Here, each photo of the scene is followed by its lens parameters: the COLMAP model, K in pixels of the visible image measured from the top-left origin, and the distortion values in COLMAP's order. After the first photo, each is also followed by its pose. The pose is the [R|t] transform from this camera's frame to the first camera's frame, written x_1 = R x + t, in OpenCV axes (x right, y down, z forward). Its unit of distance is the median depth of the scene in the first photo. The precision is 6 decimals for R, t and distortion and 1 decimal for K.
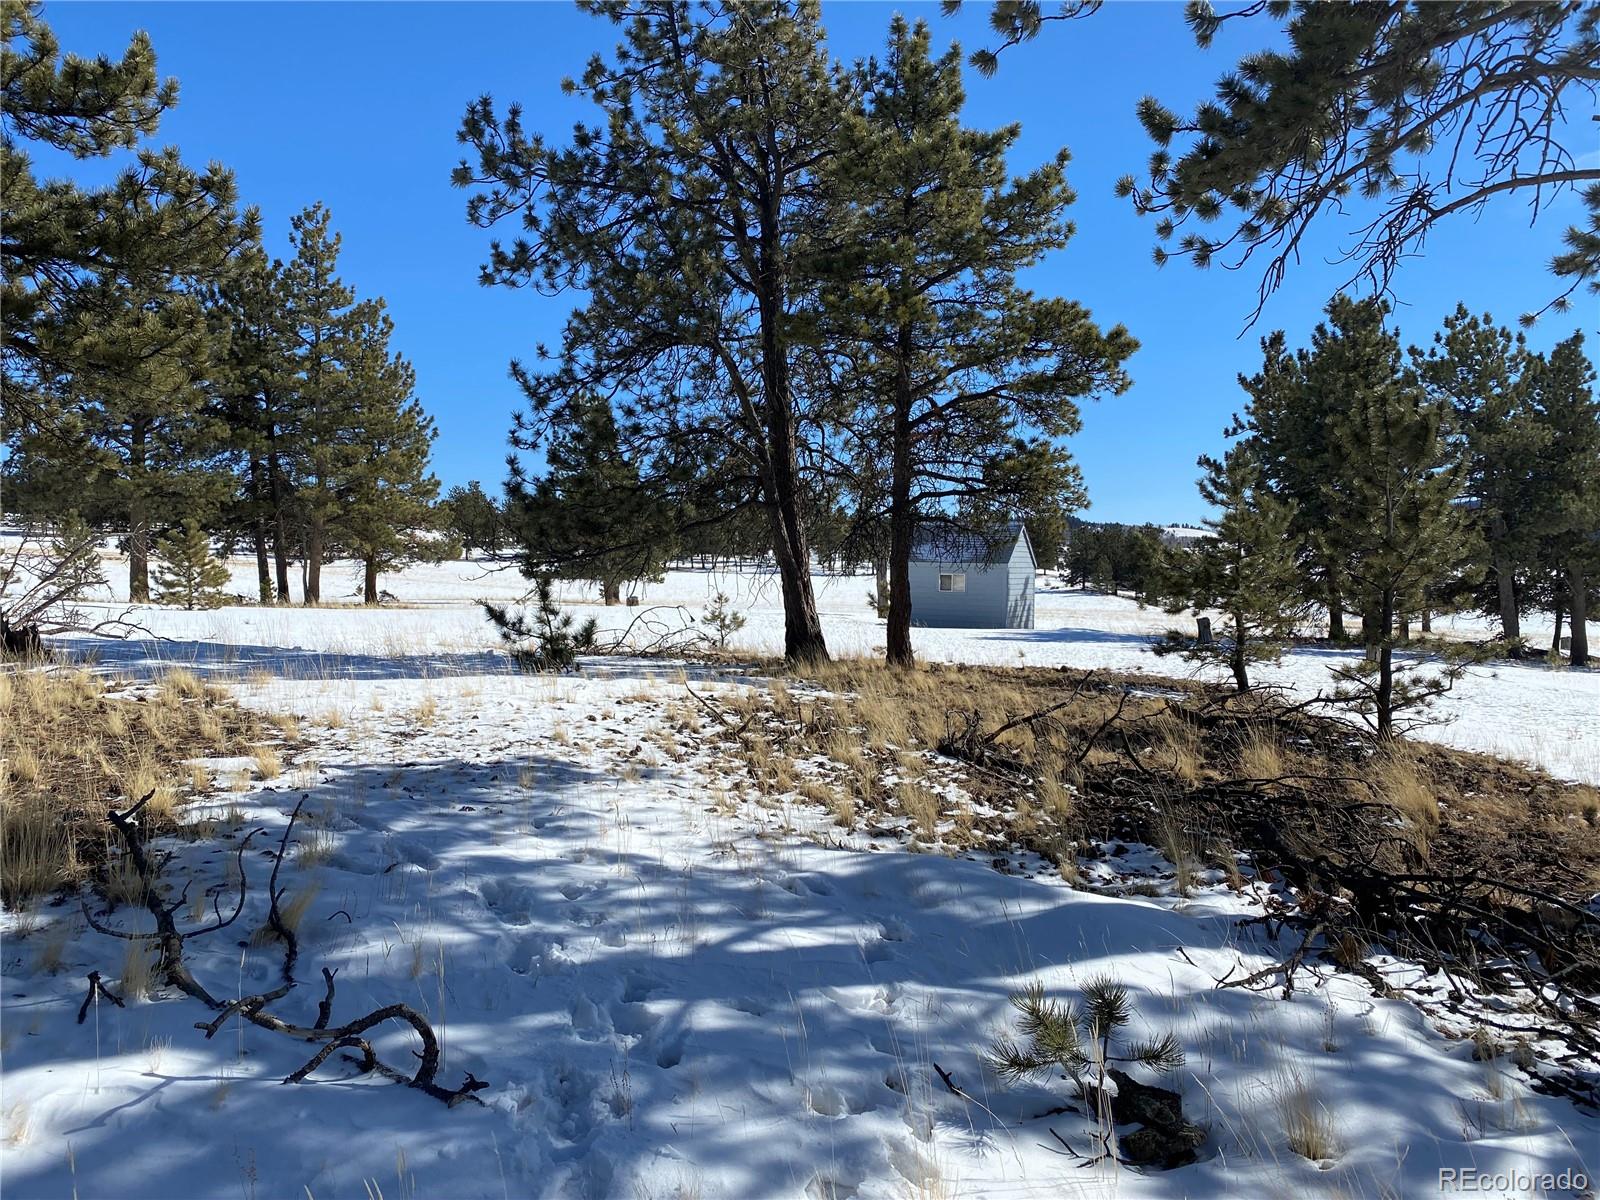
lens RADIAL K [[1261.0, 0, 812.0], [0, 1261.0, 550.9], [0, 0, 1]] dist [0.091521, -0.056924]
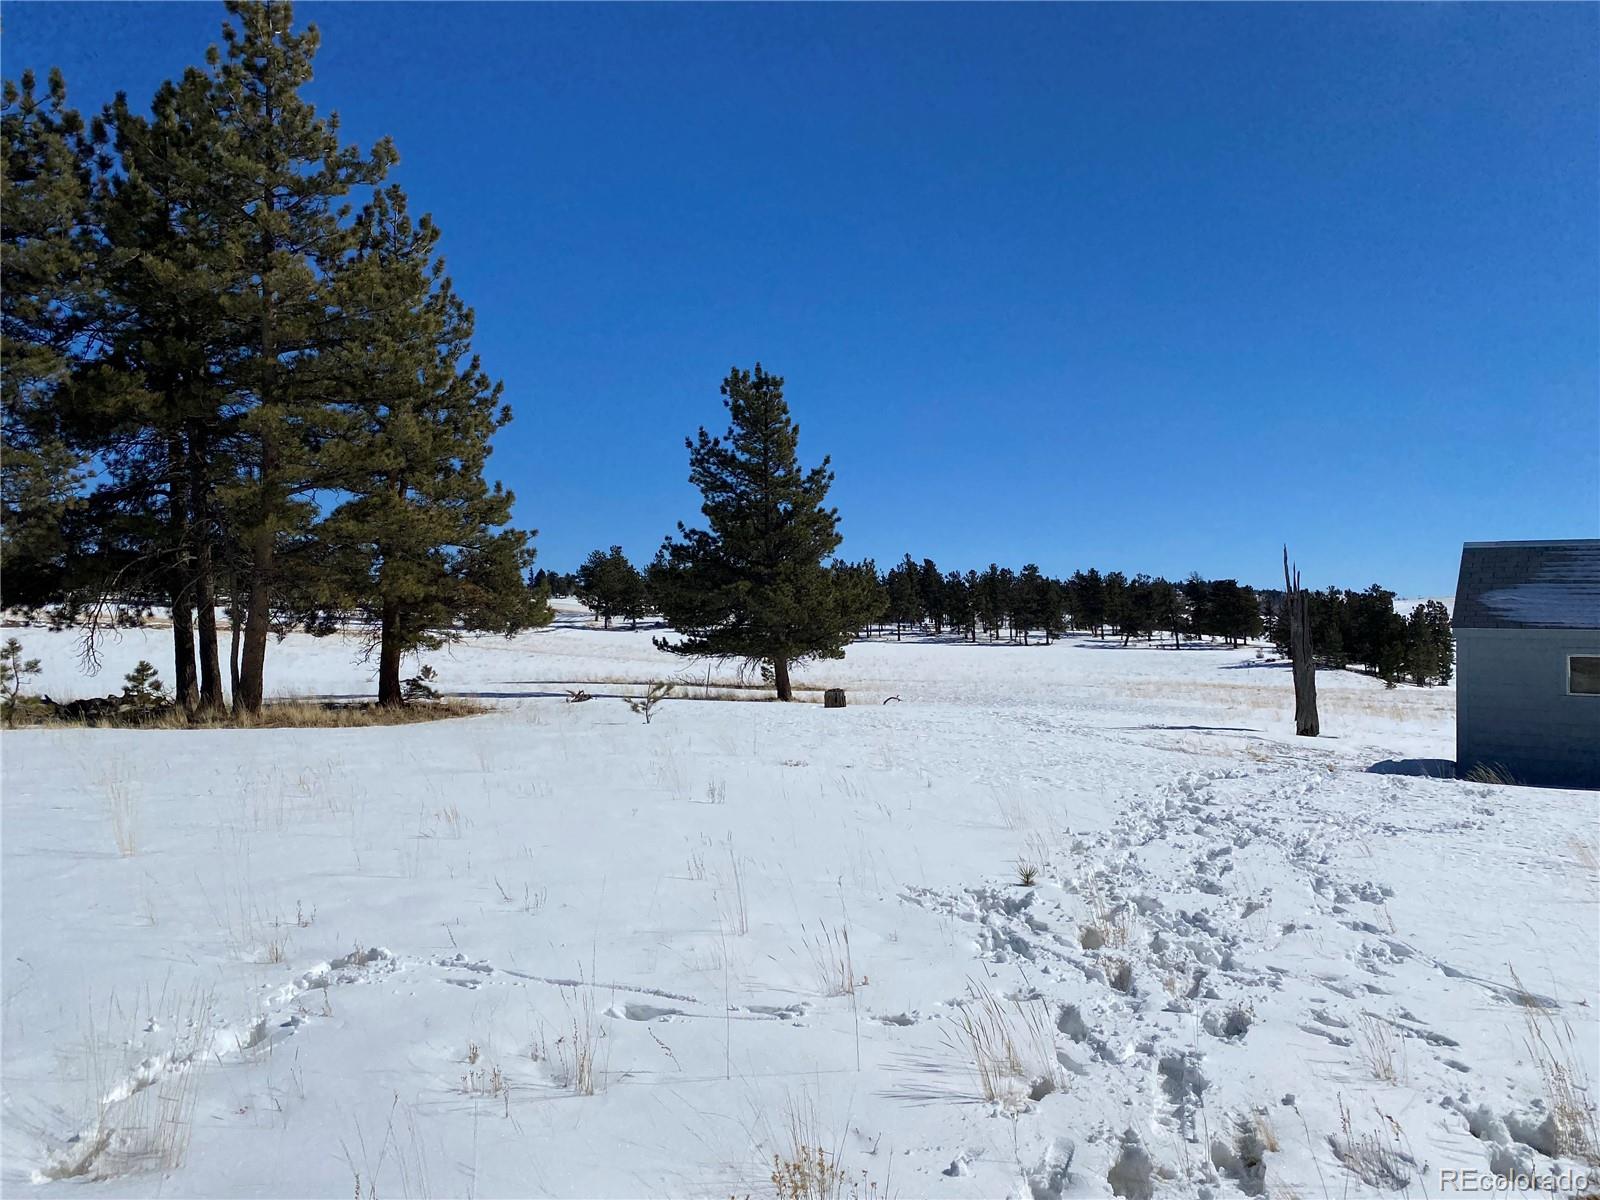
lens RADIAL K [[1261.0, 0, 812.0], [0, 1261.0, 550.9], [0, 0, 1]] dist [0.091521, -0.056924]
pose [[0.993928, -0.009313, -0.109636, -0.083327], [0.003383, 0.998527, -0.054153, 0.004070], [0.109979, 0.053453, 0.992496, 0.402995]]
